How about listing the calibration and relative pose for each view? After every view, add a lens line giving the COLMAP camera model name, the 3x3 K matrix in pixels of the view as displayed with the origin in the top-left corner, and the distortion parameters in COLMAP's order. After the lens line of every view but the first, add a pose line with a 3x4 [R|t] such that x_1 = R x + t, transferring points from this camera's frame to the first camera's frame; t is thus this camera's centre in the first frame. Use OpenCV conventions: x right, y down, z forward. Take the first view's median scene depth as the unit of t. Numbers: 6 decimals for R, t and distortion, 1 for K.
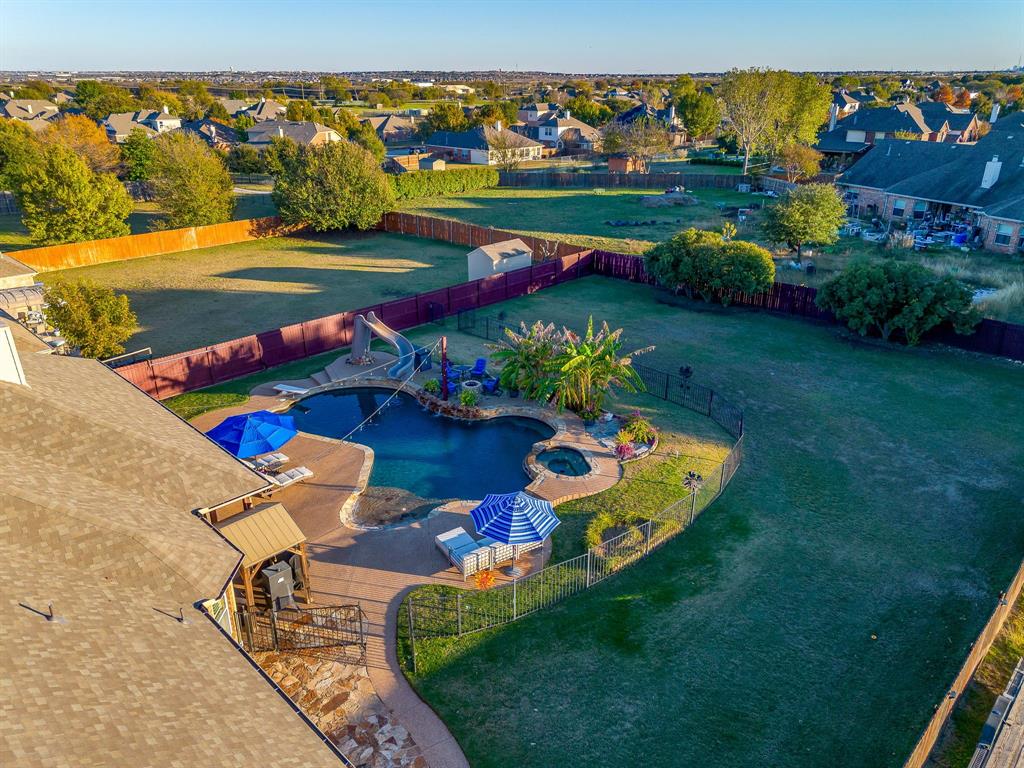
lens RADIAL K [[724.8, 0, 512.0], [0, 724.8, 384.0], [0, 0, 1]] dist [0.081698, -0.074396]
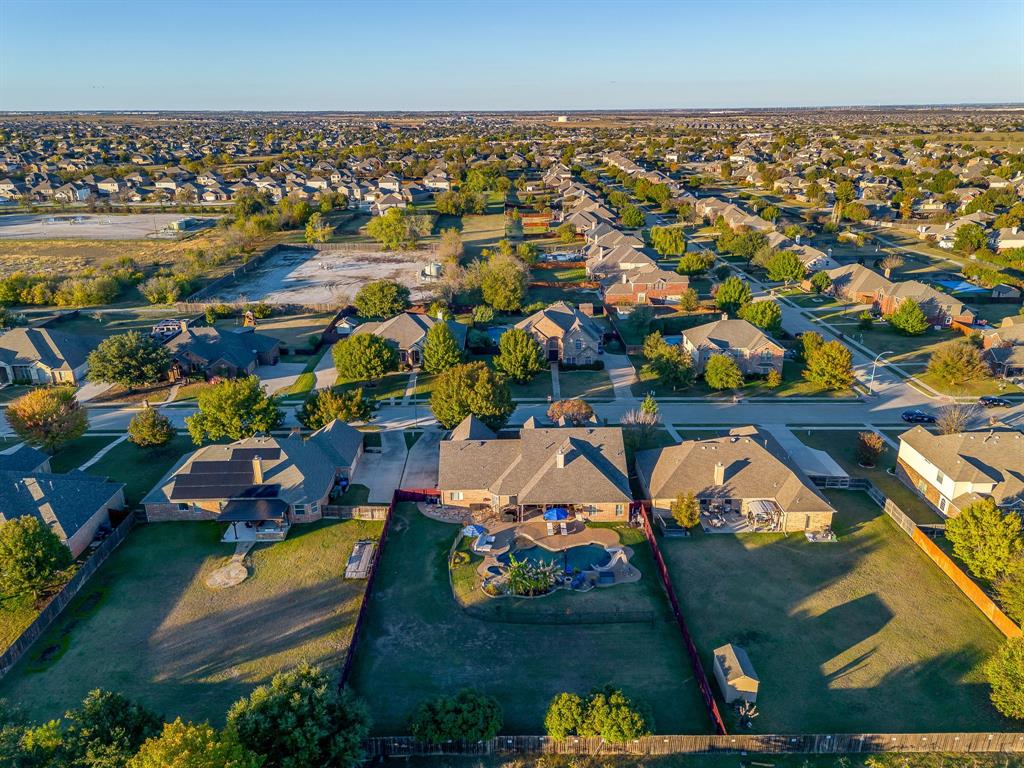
lens RADIAL K [[735.0, 0, 512.0], [0, 735.0, 384.0], [0, 0, 1]] dist [0.078658, -0.075356]
pose [[-0.700698, 0.253562, -0.666880, 0.988972], [-0.270560, 0.770459, 0.577226, -1.186459], [0.660166, 0.584892, -0.471255, 1.073993]]
